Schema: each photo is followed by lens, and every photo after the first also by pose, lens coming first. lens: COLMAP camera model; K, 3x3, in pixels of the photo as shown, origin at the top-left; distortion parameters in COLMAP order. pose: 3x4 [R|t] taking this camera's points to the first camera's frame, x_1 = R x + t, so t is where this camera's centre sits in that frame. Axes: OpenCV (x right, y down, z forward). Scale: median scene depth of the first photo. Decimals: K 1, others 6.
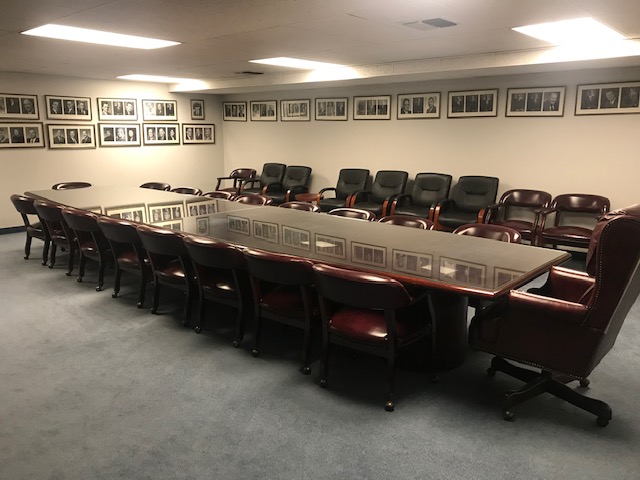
lens RADIAL K [[534.1, 0, 317.9], [0, 534.1, 243.5], [0, 0, 1]] dist [0.011500, -0.010641]
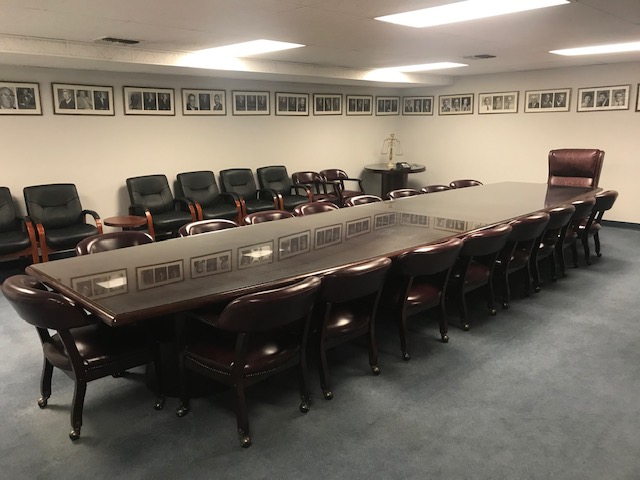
lens RADIAL K [[534.1, 0, 320.4], [0, 534.1, 235.8], [0, 0, 1]] dist [0.011500, -0.010641]
pose [[0.078218, -0.202931, 0.976064, -0.801677], [0.222526, 0.957916, 0.181326, -0.156363], [-0.971784, 0.203017, 0.120084, 0.737395]]
